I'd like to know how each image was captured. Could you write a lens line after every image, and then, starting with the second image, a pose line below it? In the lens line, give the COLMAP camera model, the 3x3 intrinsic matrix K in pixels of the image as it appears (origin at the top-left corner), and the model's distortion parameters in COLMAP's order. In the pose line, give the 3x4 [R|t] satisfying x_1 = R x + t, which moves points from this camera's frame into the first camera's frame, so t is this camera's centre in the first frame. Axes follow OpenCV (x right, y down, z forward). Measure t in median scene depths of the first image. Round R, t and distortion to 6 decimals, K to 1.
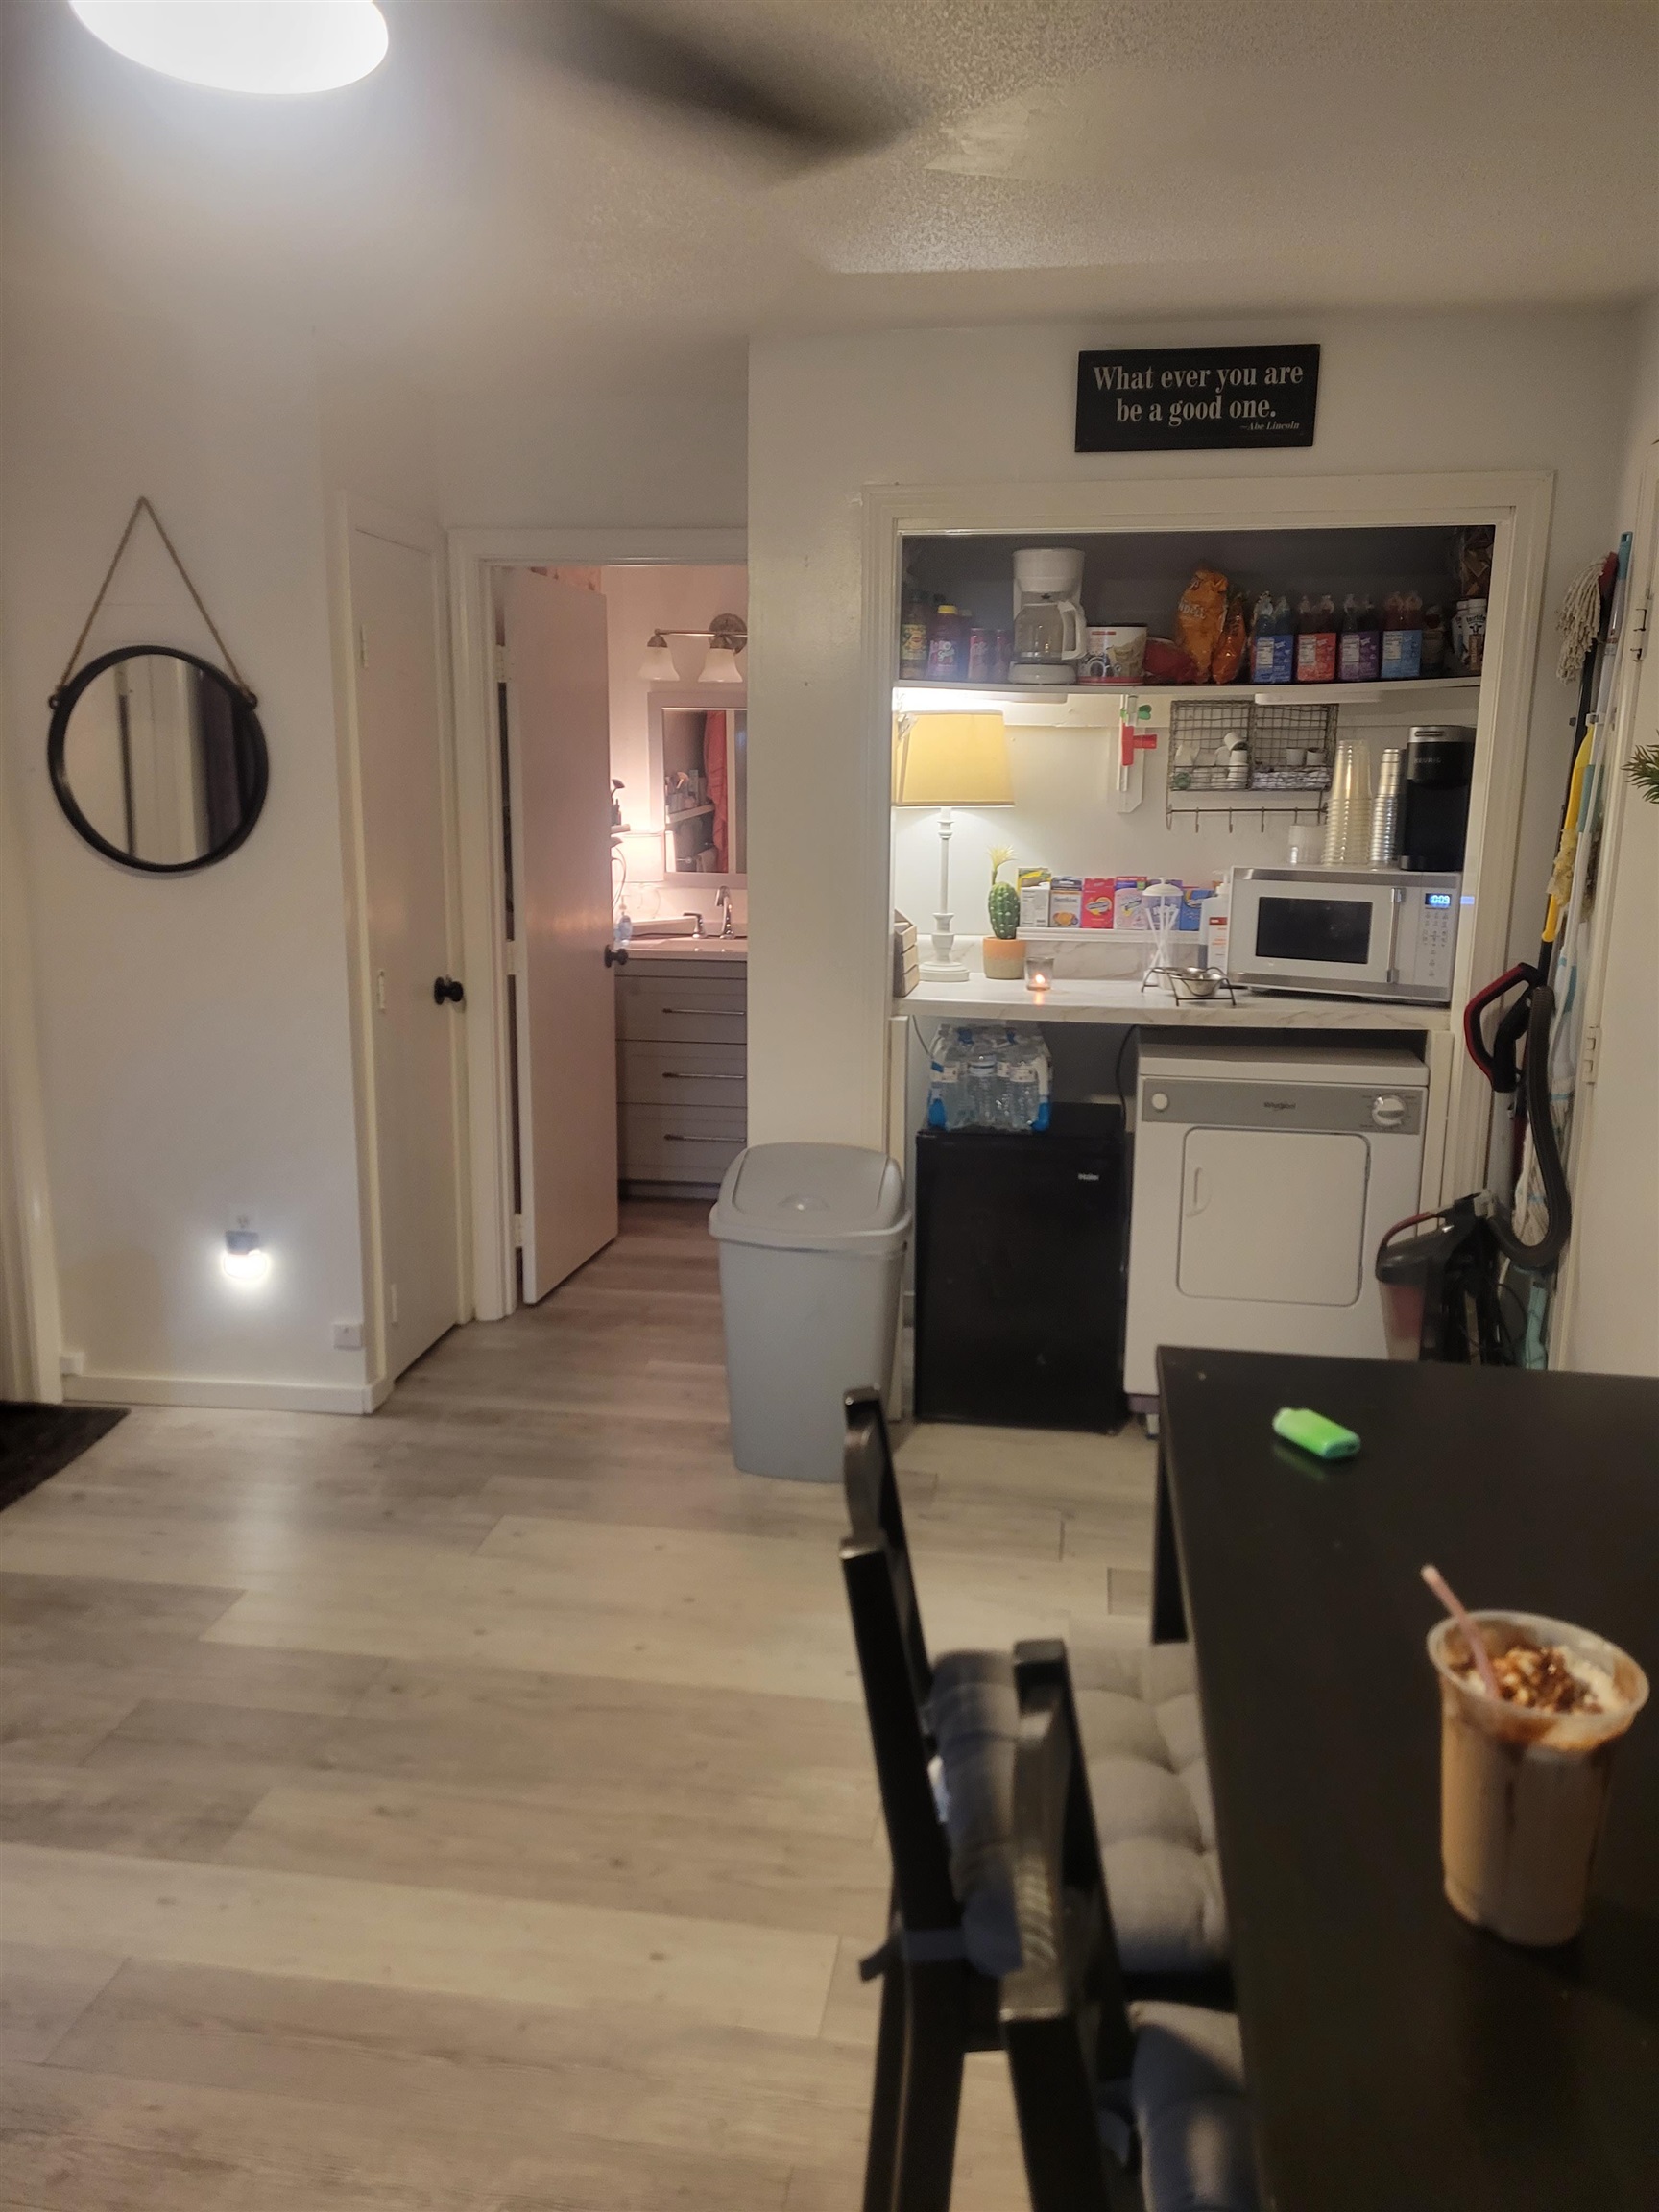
lens RADIAL K [[1664.9, 0, 819.8], [0, 1664.9, 1125.2], [0, 0, 1]] dist [0.058310, -0.047104]
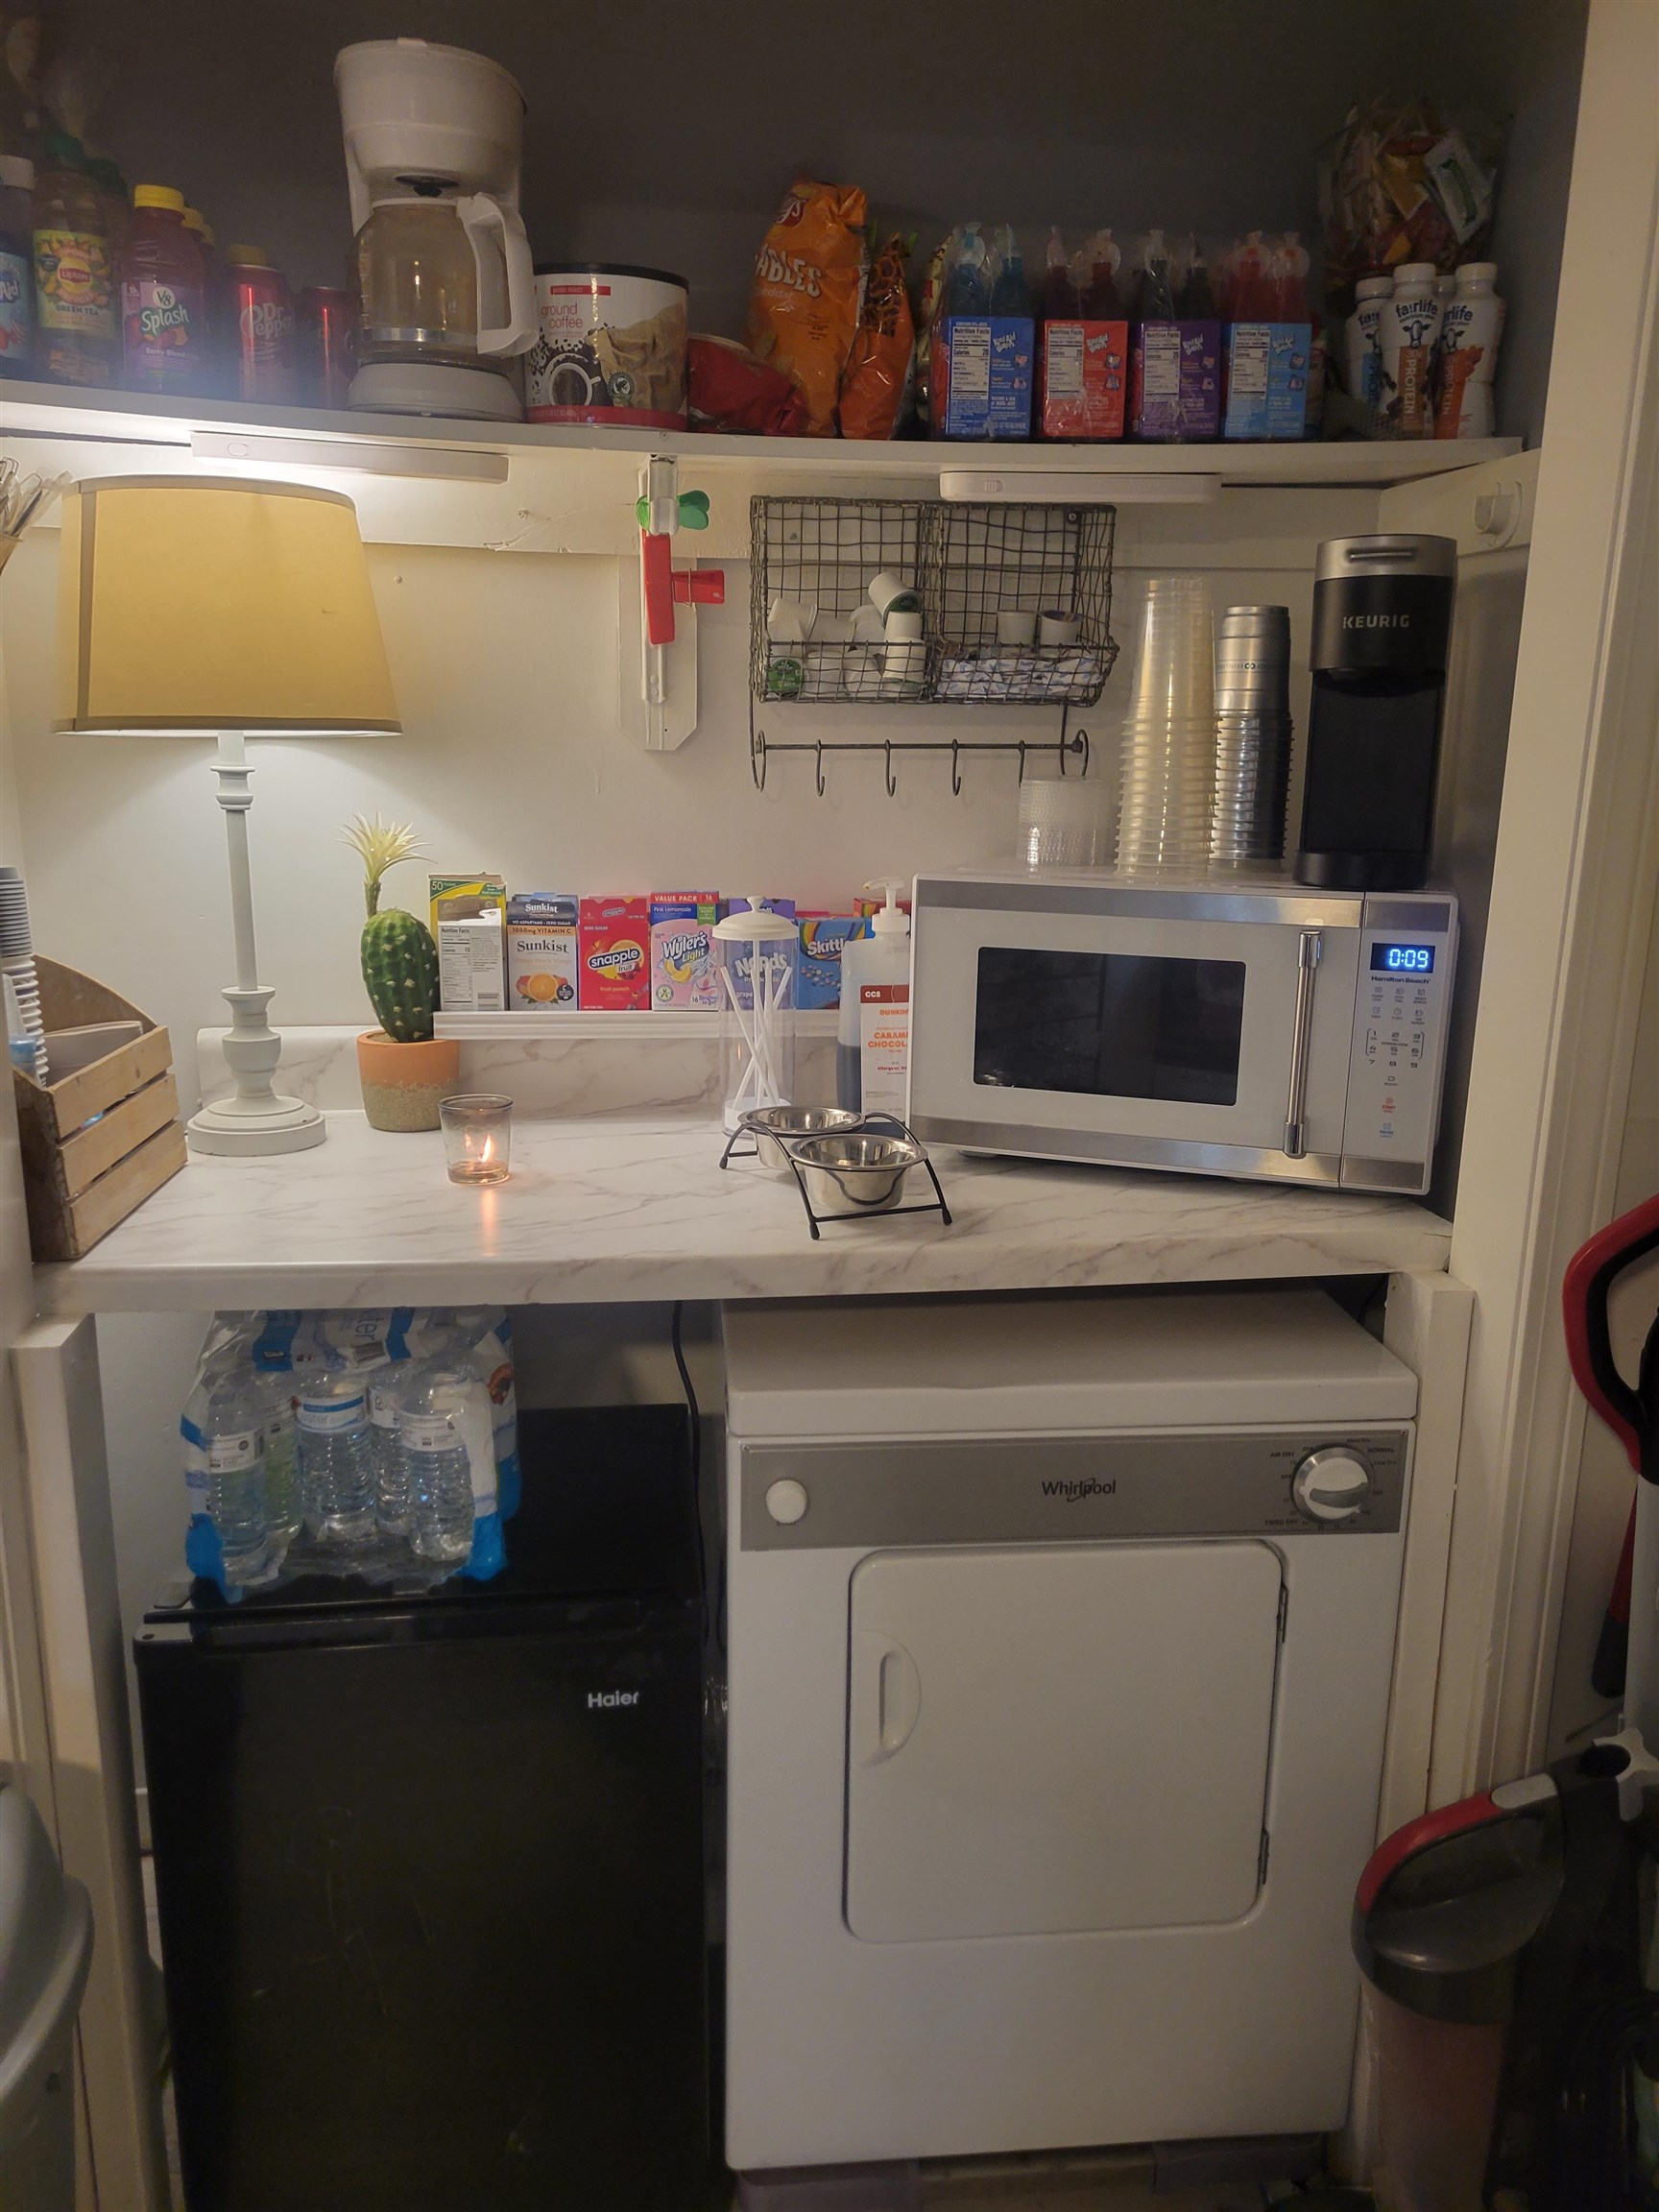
lens RADIAL K [[1664.9, 0, 819.8], [0, 1664.9, 1125.2], [0, 0, 1]] dist [0.058310, -0.047104]
pose [[0.966427, -0.055043, 0.250976, 0.110376], [0.047346, 0.998208, 0.036606, -0.105785], [-0.252541, -0.023494, 0.967301, 0.580500]]
